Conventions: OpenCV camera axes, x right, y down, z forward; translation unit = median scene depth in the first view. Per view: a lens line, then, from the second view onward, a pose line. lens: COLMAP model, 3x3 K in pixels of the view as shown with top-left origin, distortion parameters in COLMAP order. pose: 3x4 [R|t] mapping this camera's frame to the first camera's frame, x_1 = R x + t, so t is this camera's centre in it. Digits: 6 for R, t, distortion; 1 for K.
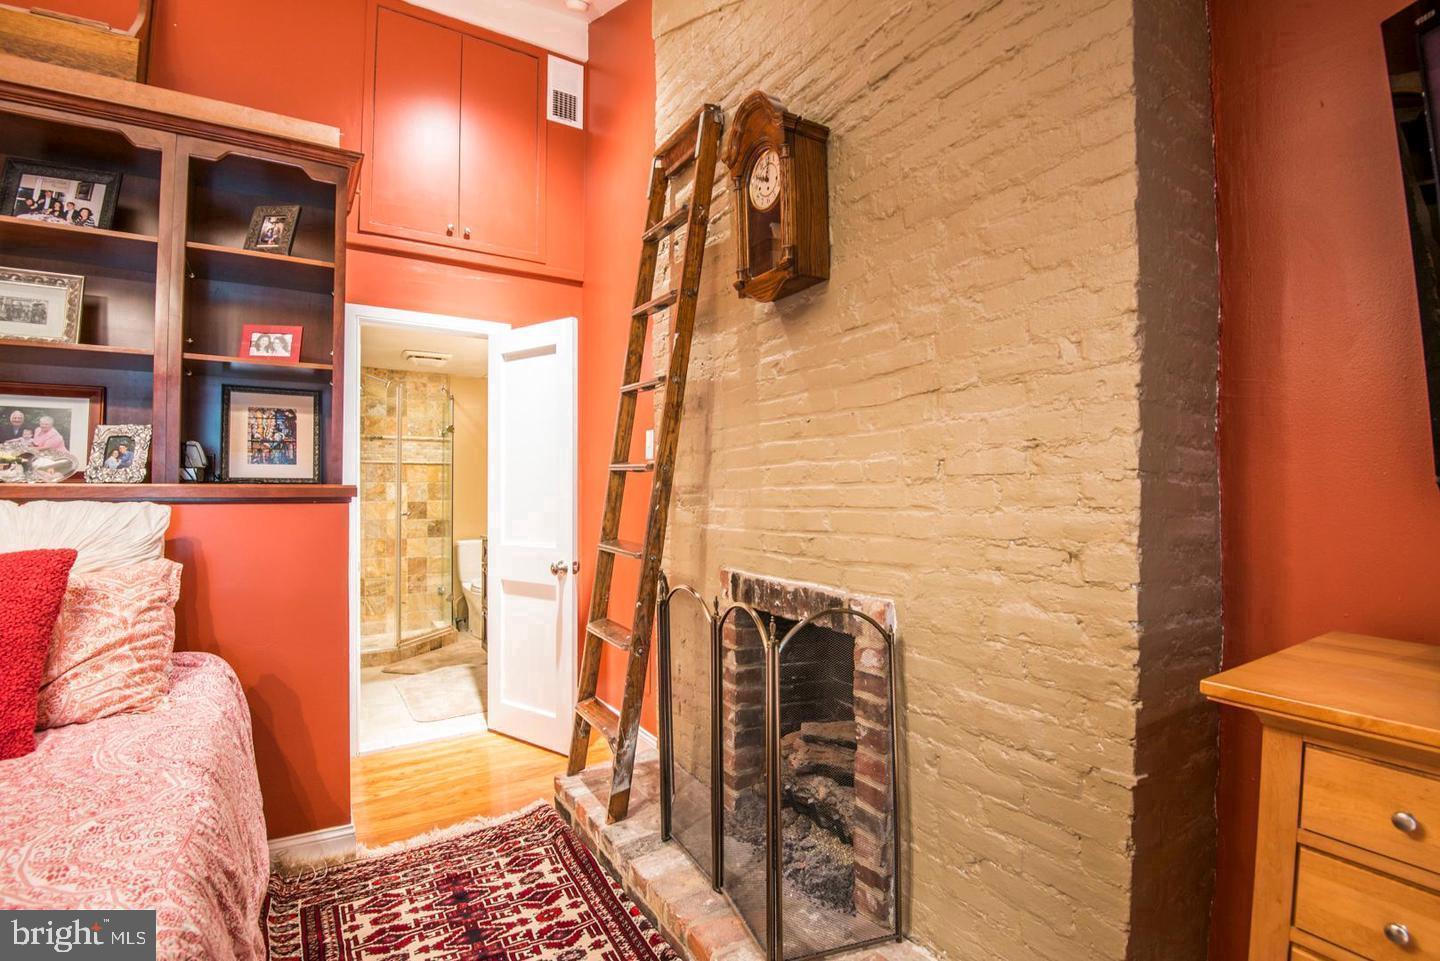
lens RADIAL K [[670.8, 0, 725.6], [0, 670.8, 478.5], [0, 0, 1]] dist [-0.025547, -0.010534]
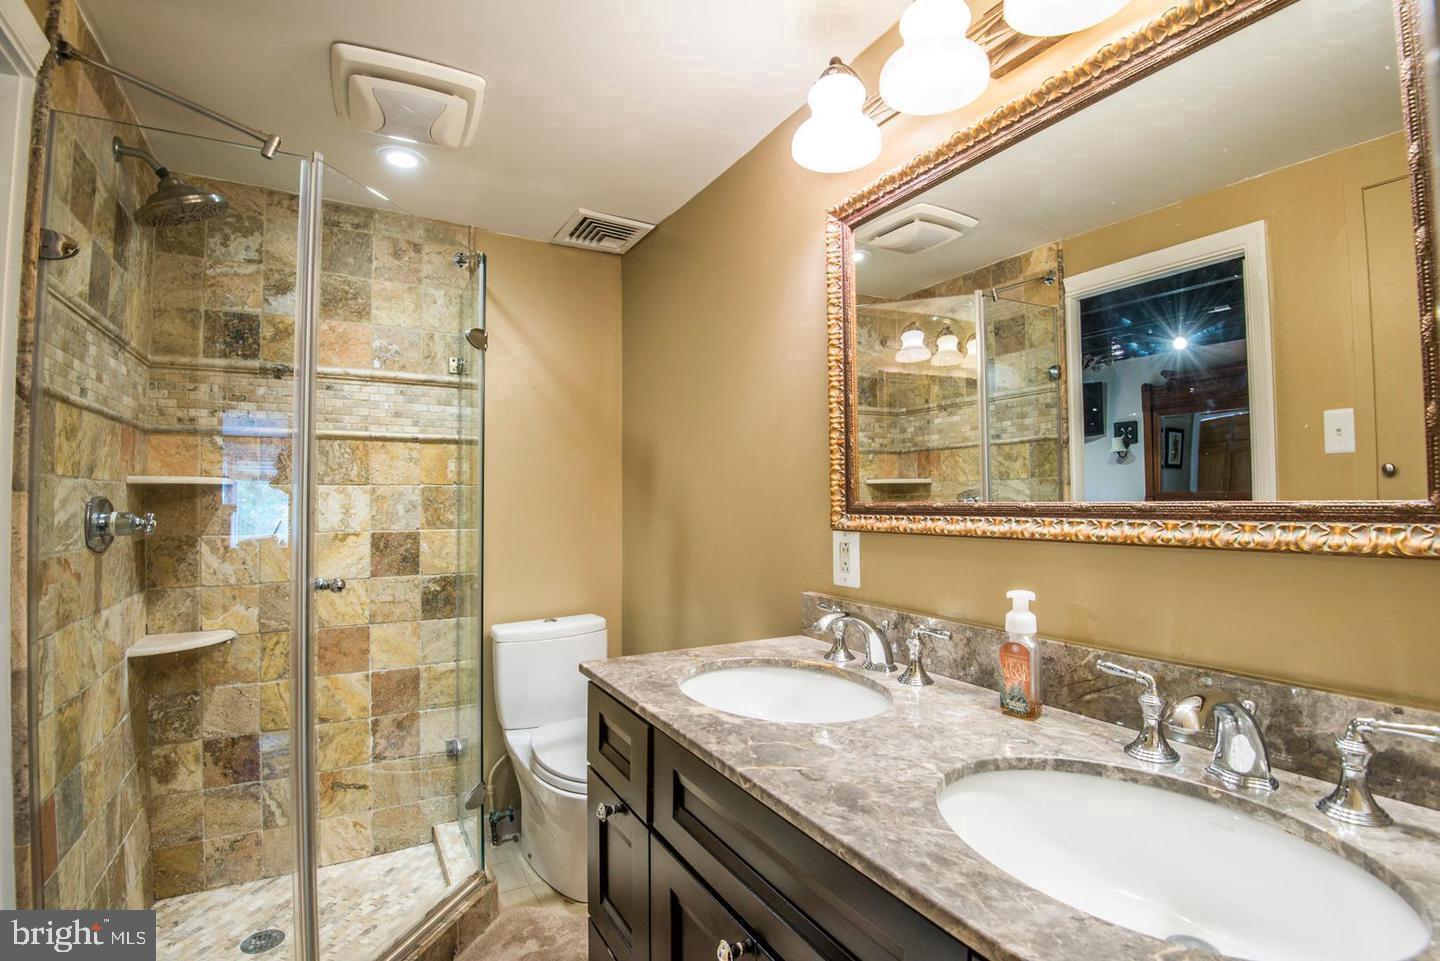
lens RADIAL K [[670.8, 0, 715.0], [0, 670.8, 481.3], [0, 0, 1]] dist [-0.025547, -0.010534]
pose [[0.998869, -0.003444, -0.047419, -0.248631], [0.002840, 0.999914, -0.012790, 0.009331], [0.047459, 0.012641, 0.998793, 0.602026]]
